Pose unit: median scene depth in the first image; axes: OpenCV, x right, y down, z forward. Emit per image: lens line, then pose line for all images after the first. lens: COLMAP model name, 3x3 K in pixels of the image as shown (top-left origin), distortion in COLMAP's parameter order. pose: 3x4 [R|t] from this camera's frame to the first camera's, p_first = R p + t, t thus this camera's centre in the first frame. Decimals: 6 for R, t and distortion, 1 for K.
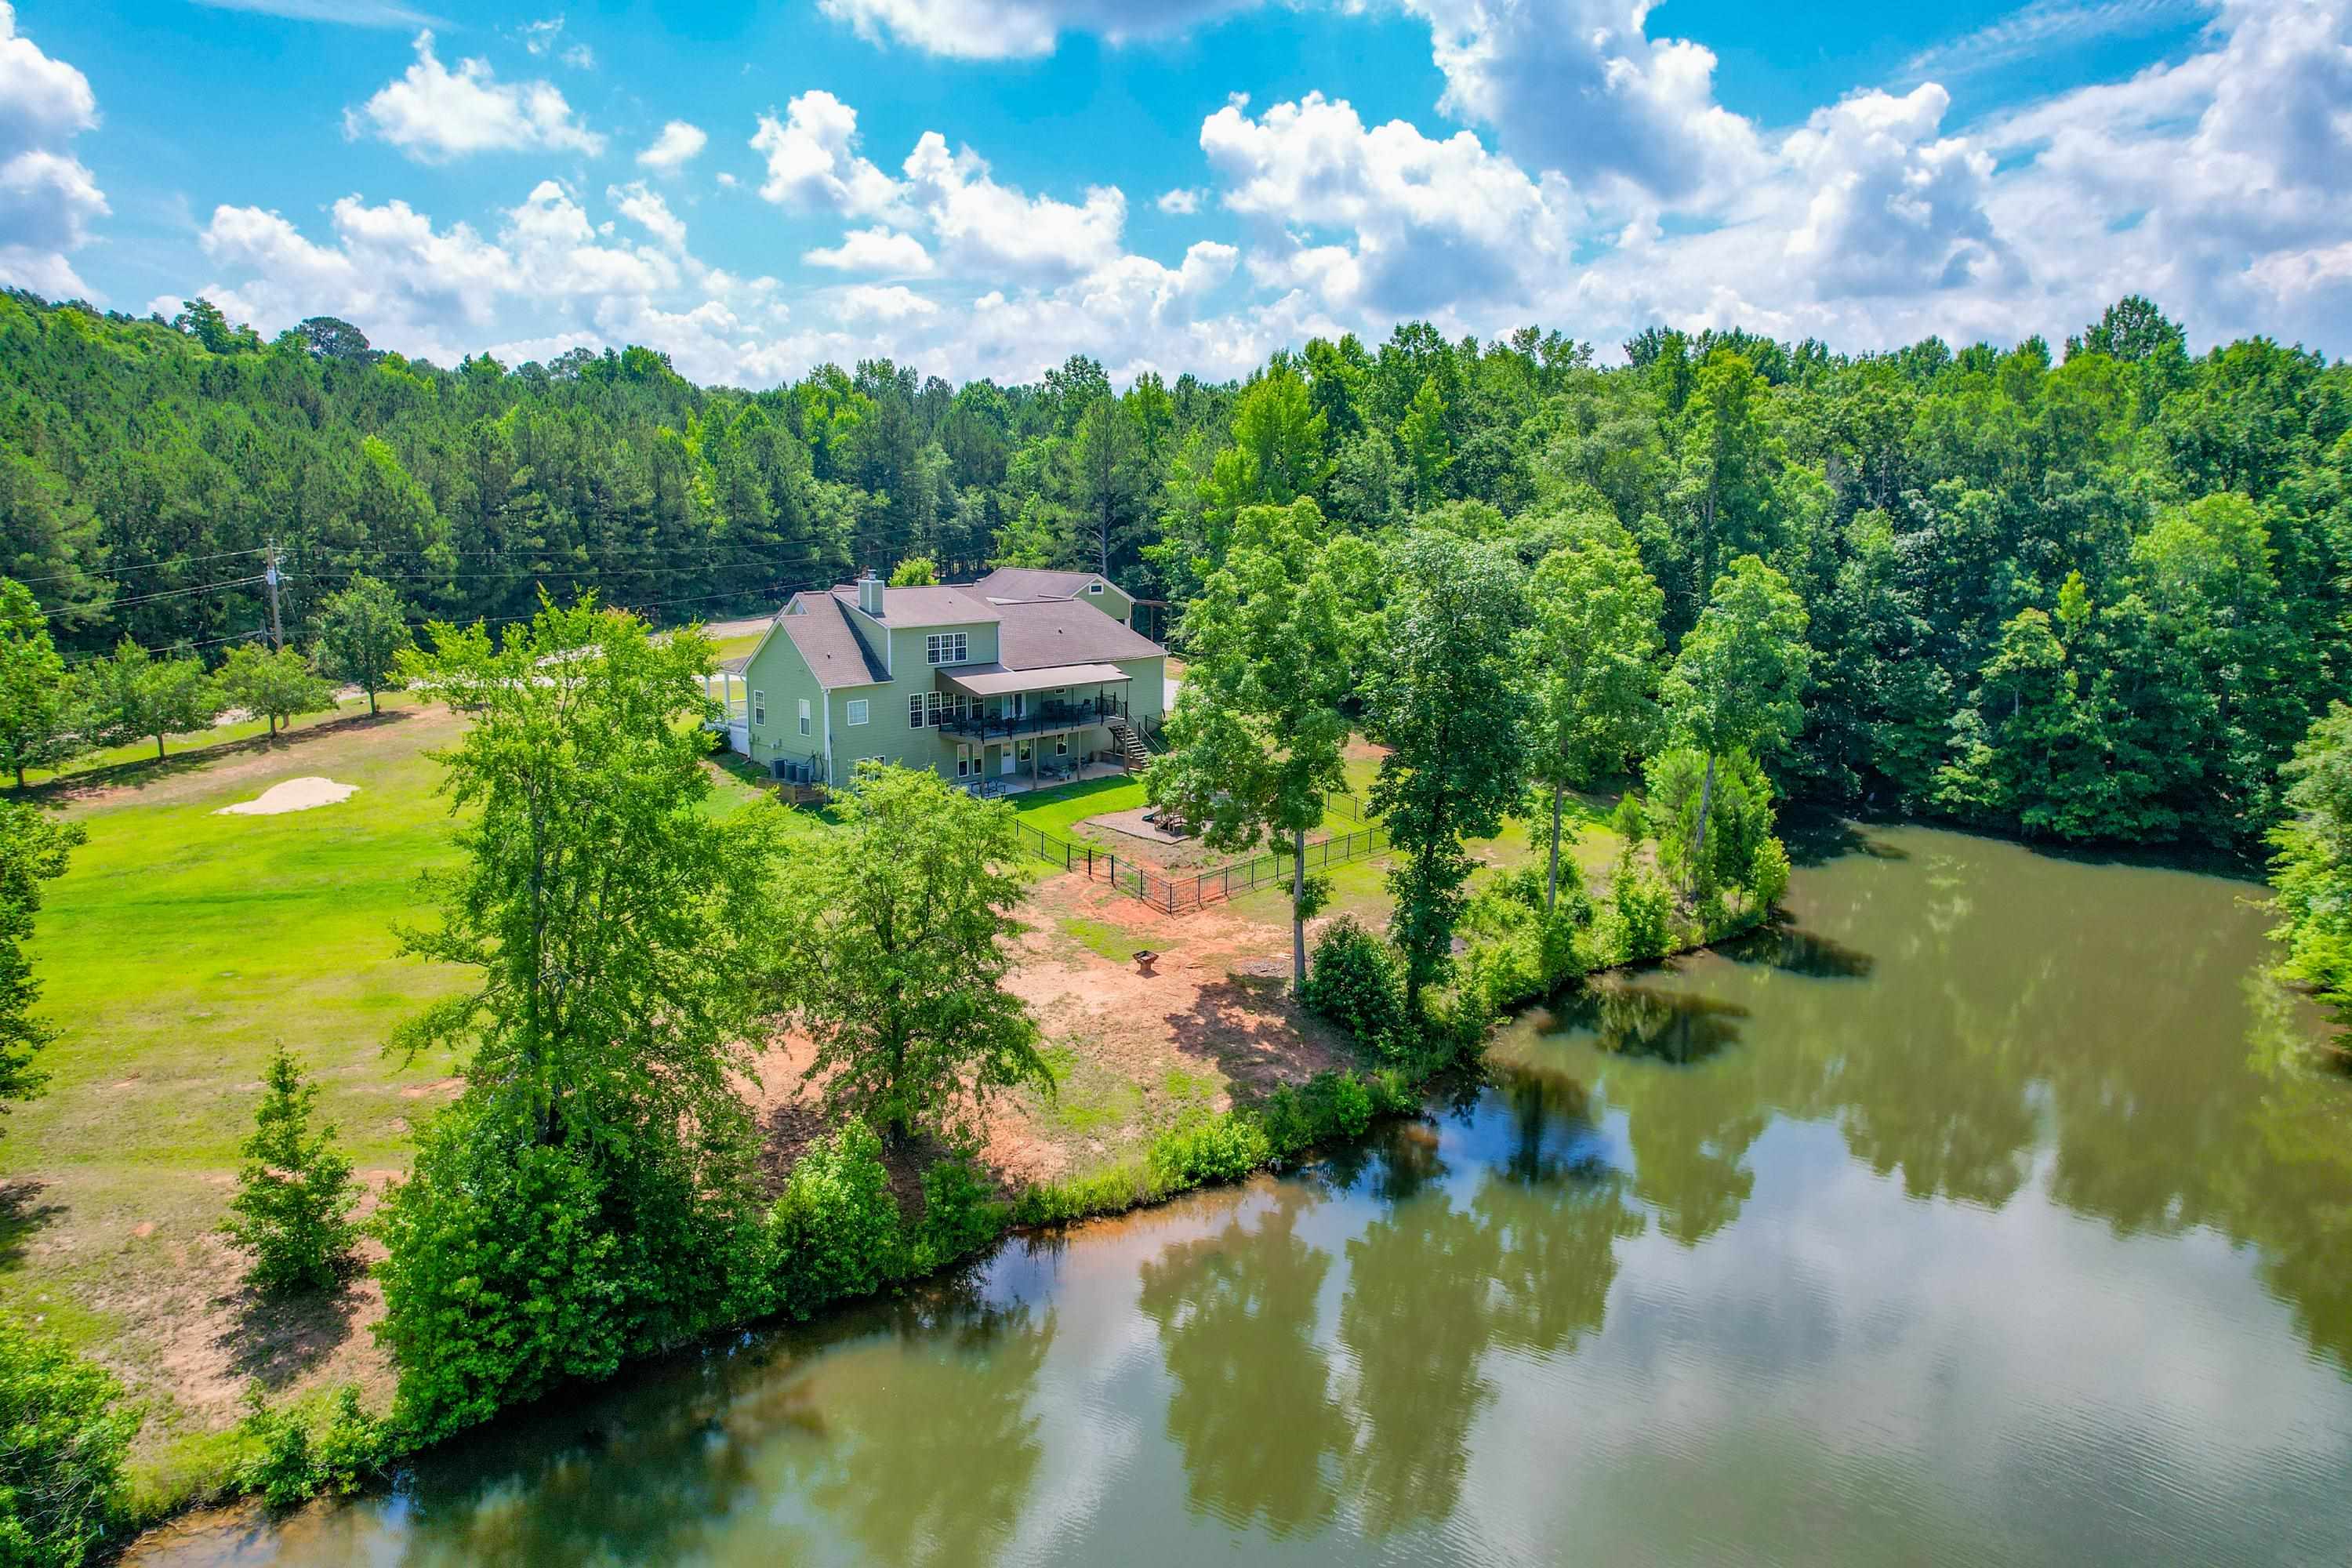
lens RADIAL K [[1443.7, 0, 1164.8], [0, 1443.7, 828.1], [0, 0, 1]] dist [0.029240, 0.001005]
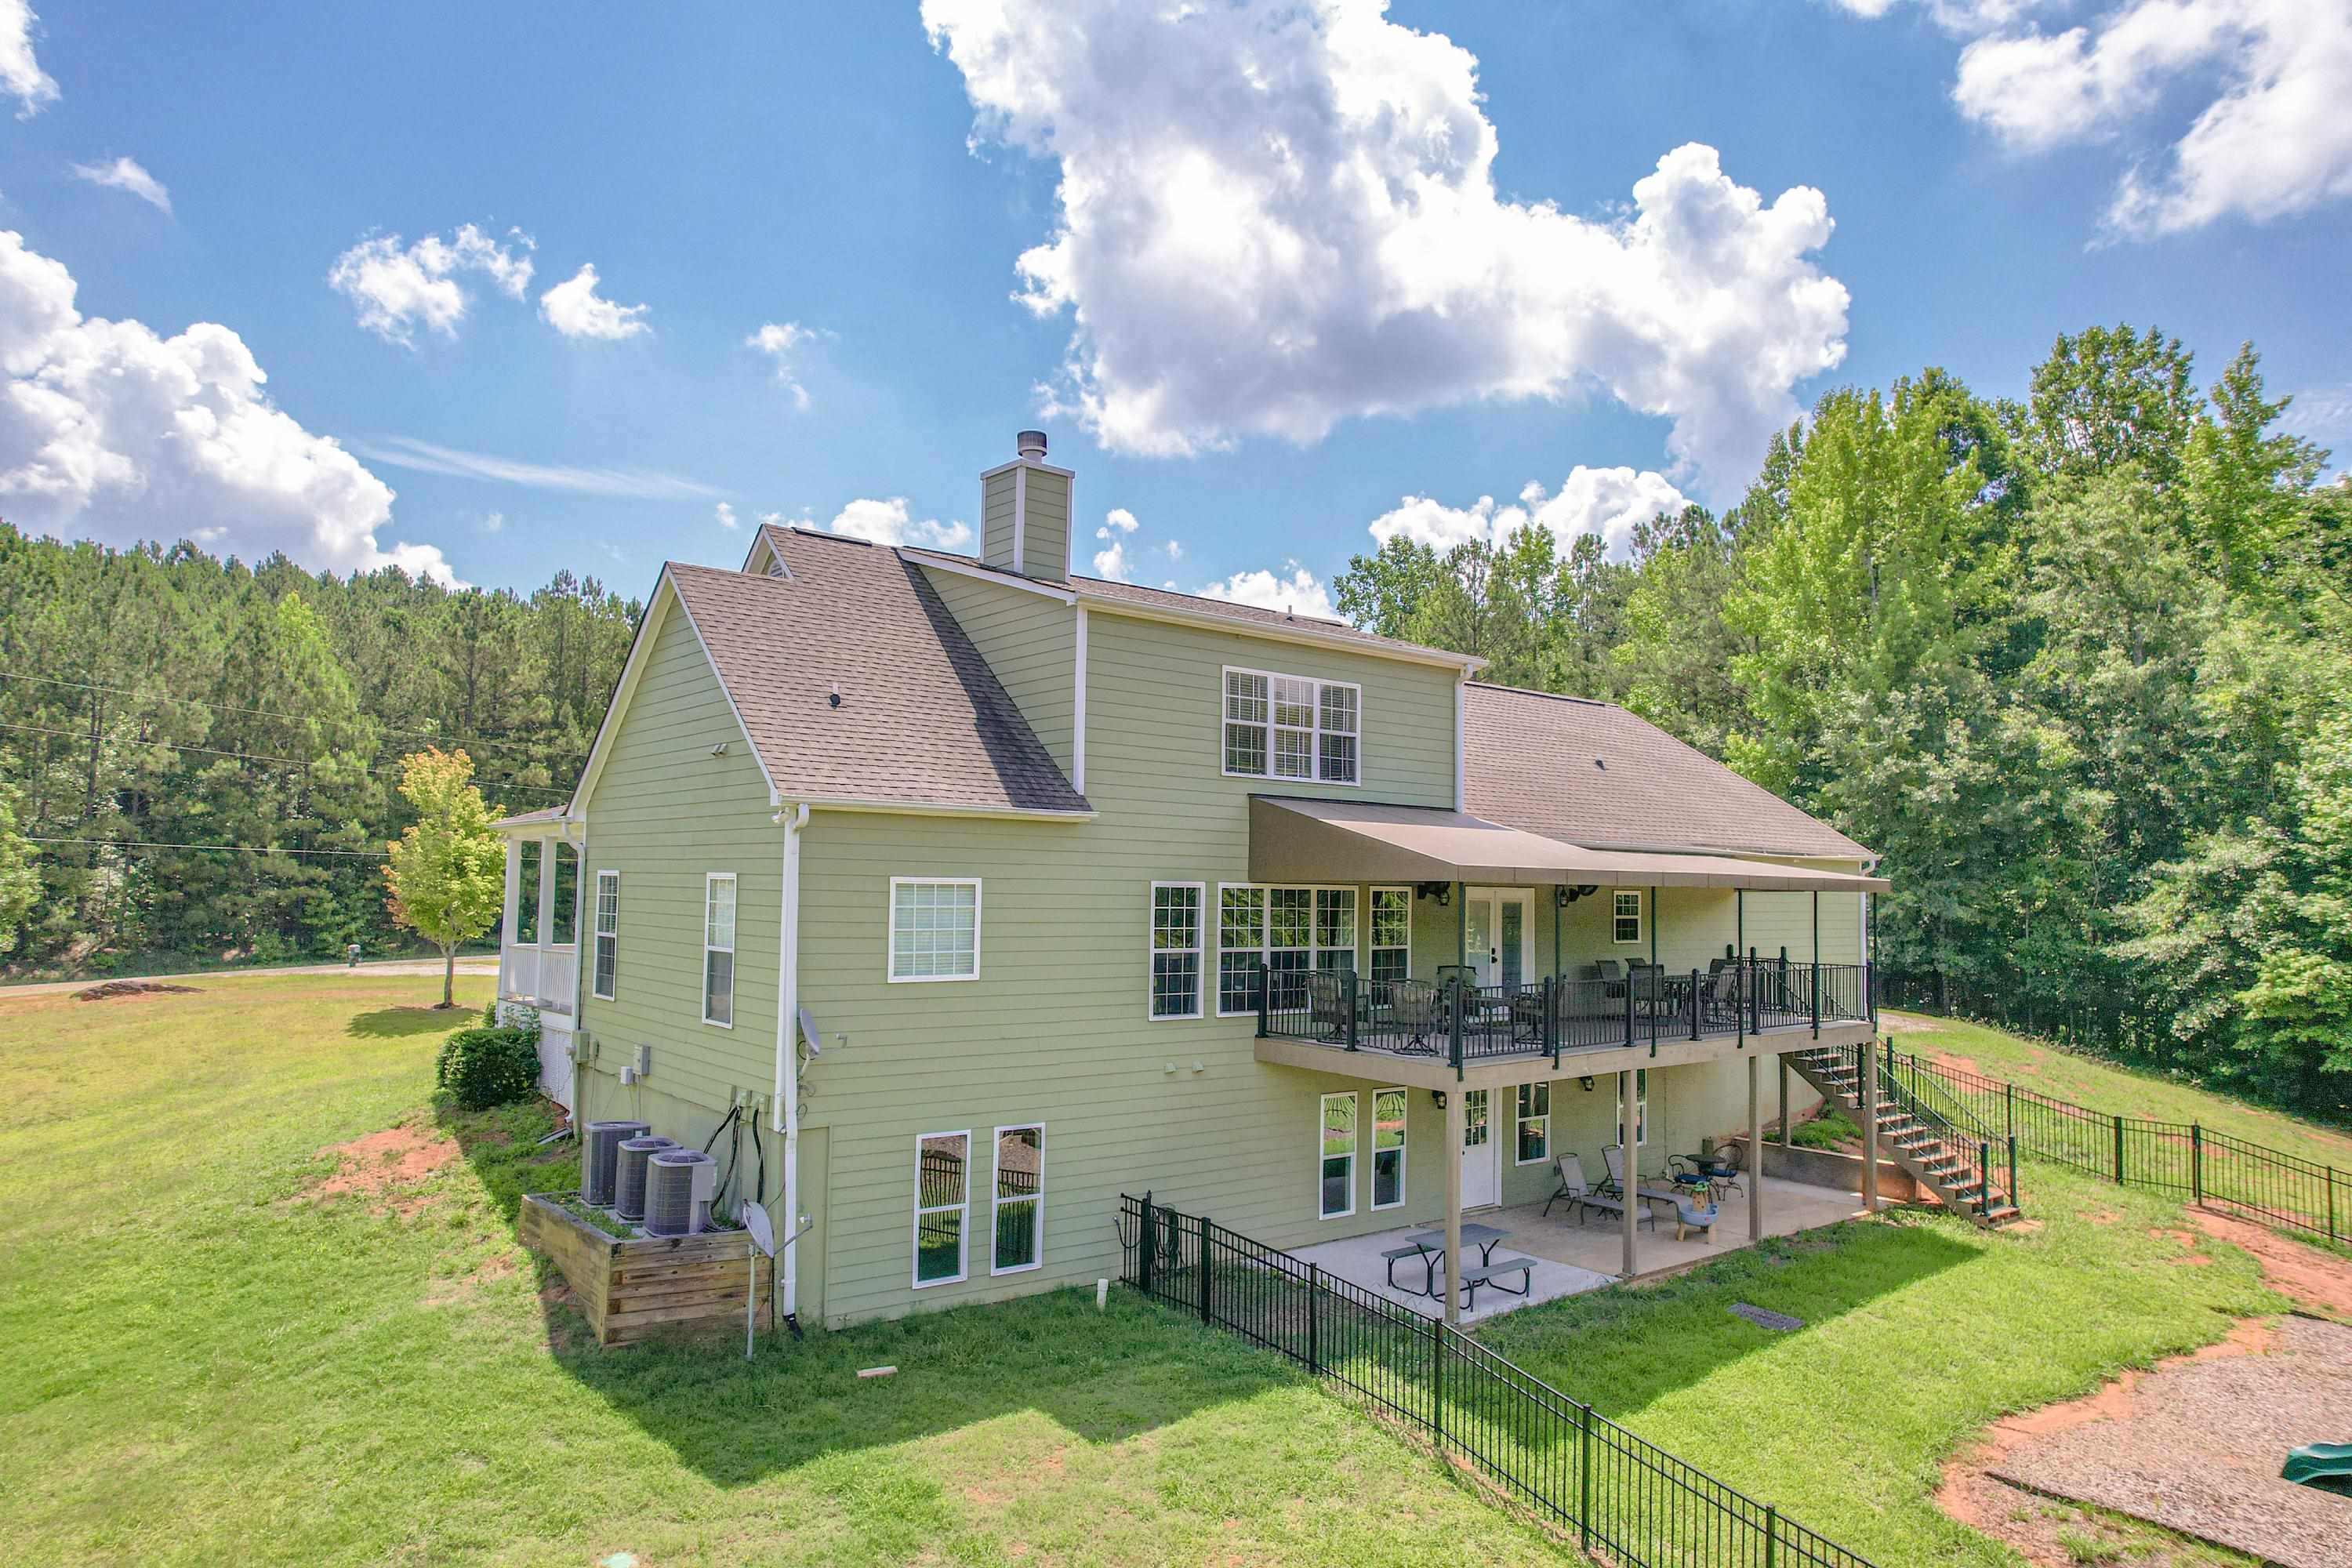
lens RADIAL K [[1443.7, 0, 1164.8], [0, 1443.7, 828.1], [0, 0, 1]] dist [0.029240, 0.001005]
pose [[0.988880, -0.013487, -0.148105, -0.133193], [-0.026997, 0.963053, -0.267957, -0.032923], [0.146247, 0.268975, 0.951979, 0.736478]]
